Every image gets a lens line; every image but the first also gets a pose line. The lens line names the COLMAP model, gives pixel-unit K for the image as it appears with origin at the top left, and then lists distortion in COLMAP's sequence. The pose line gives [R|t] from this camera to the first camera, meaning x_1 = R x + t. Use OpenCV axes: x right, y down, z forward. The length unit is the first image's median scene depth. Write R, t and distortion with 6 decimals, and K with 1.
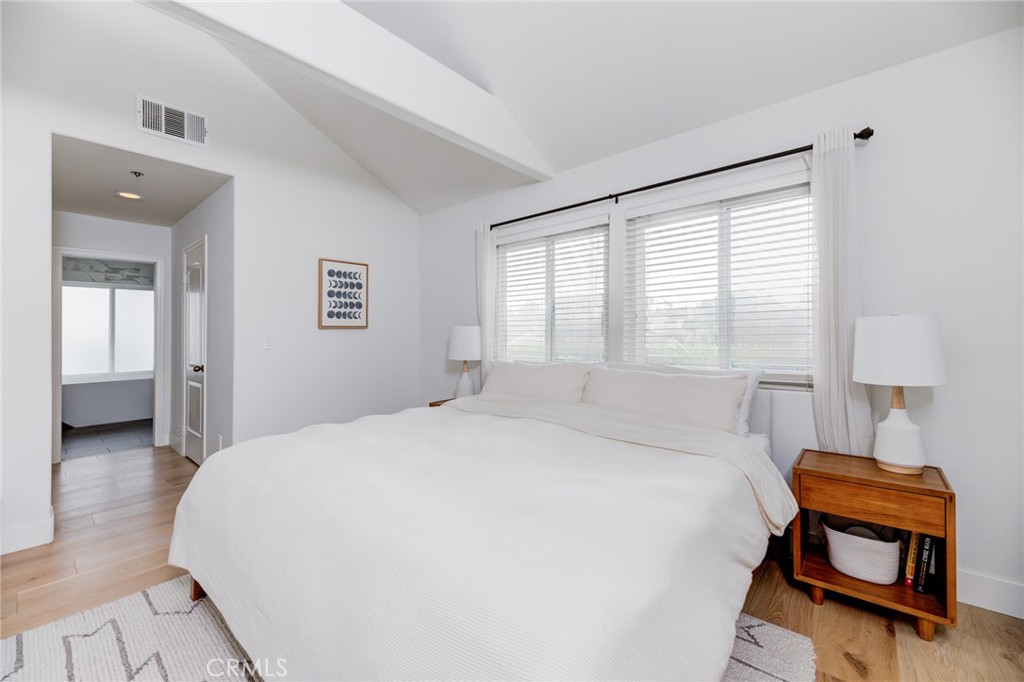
lens RADIAL K [[420.9, 0, 516.0], [0, 420.9, 325.8], [0, 0, 1]] dist [0.001847, 0.000072]
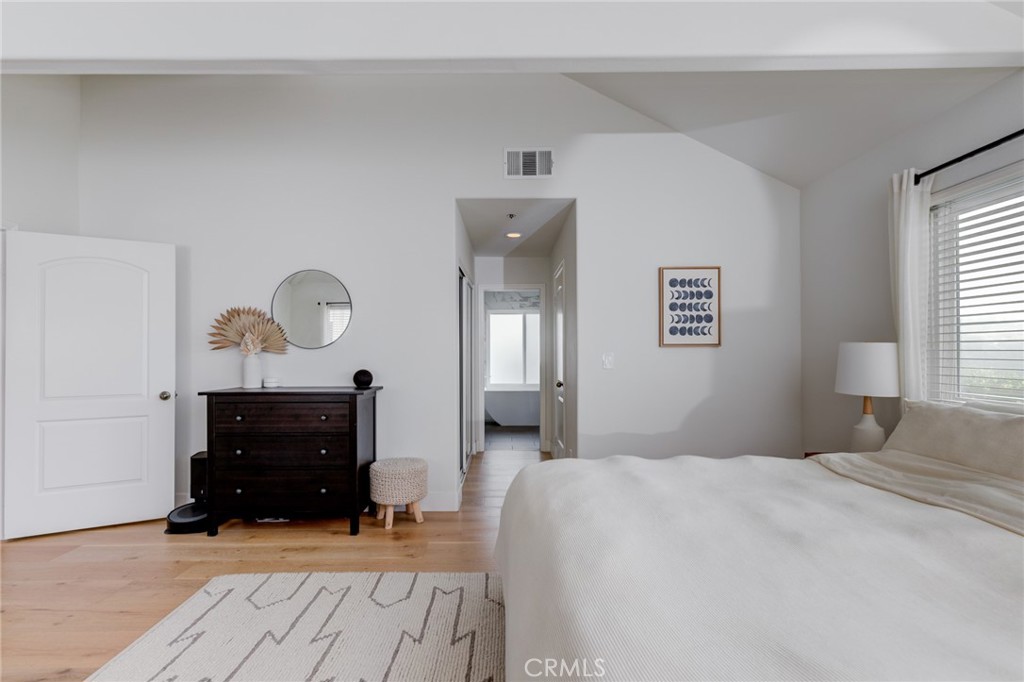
lens RADIAL K [[484.5, 0, 497.0], [0, 484.5, 340.6], [0, 0, 1]] dist [0.018778, -0.000152]
pose [[0.642993, -0.012961, -0.765763, 0.089838], [0.009105, 0.999915, -0.009279, -0.000747], [0.765818, -0.001006, 0.643056, 0.083246]]
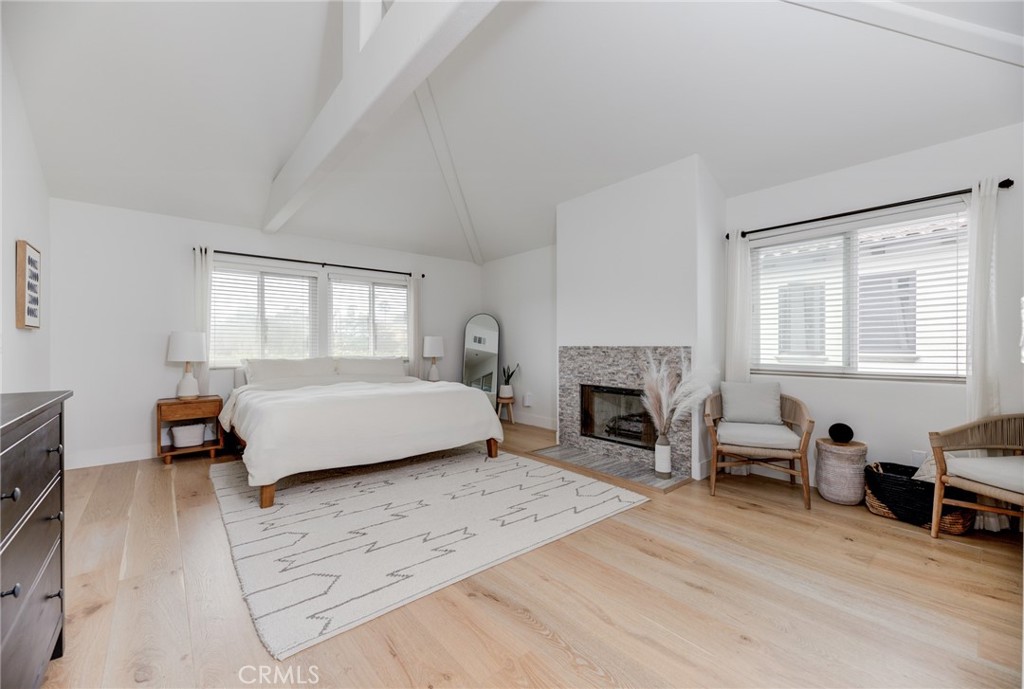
lens RADIAL K [[417.7, 0, 512.0], [0, 417.7, 344.5], [0, 0, 1]] dist [-0.014794, -0.000109]
pose [[0.154879, 0.008675, 0.987895, -1.080423], [-0.023637, 0.999708, -0.005073, 0.019733], [-0.987651, -0.022565, 0.155039, -0.052507]]
